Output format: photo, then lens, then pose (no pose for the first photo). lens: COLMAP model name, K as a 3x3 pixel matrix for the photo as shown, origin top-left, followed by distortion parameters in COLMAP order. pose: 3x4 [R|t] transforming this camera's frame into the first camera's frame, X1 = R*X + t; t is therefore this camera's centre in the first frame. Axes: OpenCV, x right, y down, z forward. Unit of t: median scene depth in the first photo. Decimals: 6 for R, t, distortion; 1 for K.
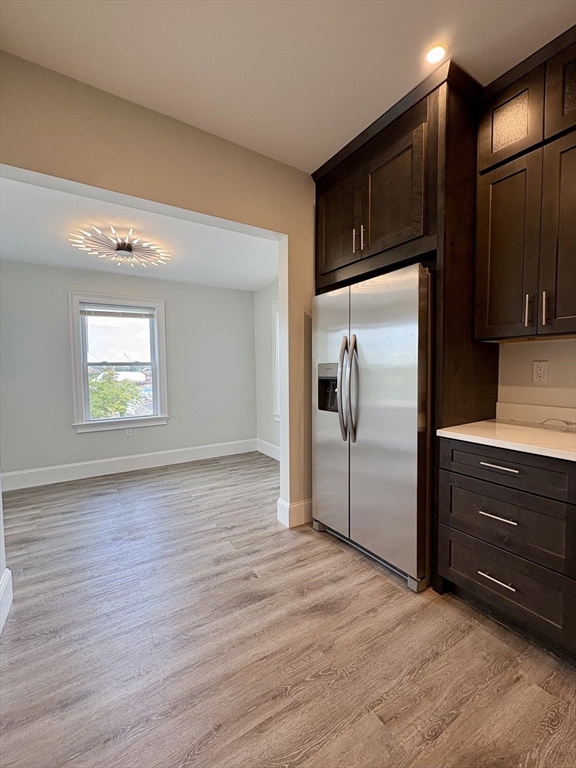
lens RADIAL K [[331.2, 0, 288.6], [0, 331.2, 384.3], [0, 0, 1]] dist [-0.000165, -0.000064]
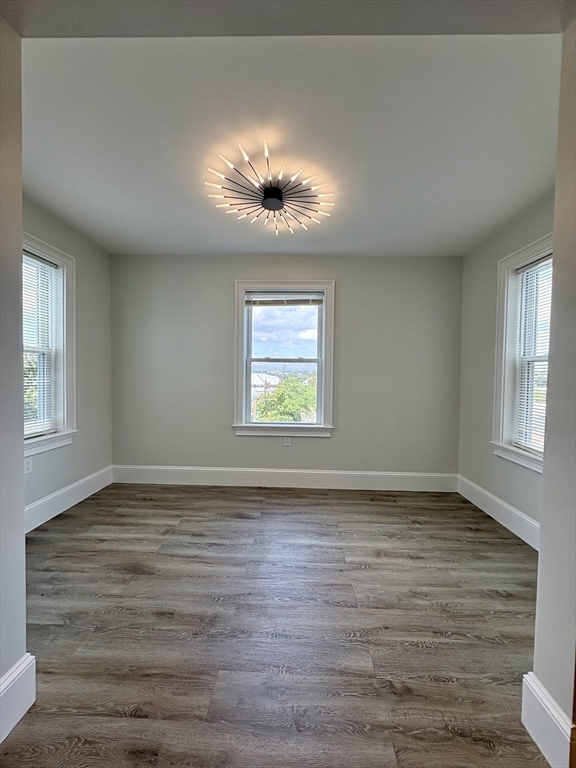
lens RADIAL K [[307.6, 0, 287.5], [0, 307.6, 382.6], [0, 0, 1]] dist [-0.002314, -0.000086]
pose [[0.832041, 0.039117, -0.553333, -0.058897], [-0.054881, 0.998422, -0.011942, 0.005676], [0.551992, 0.040304, 0.832875, 0.365577]]
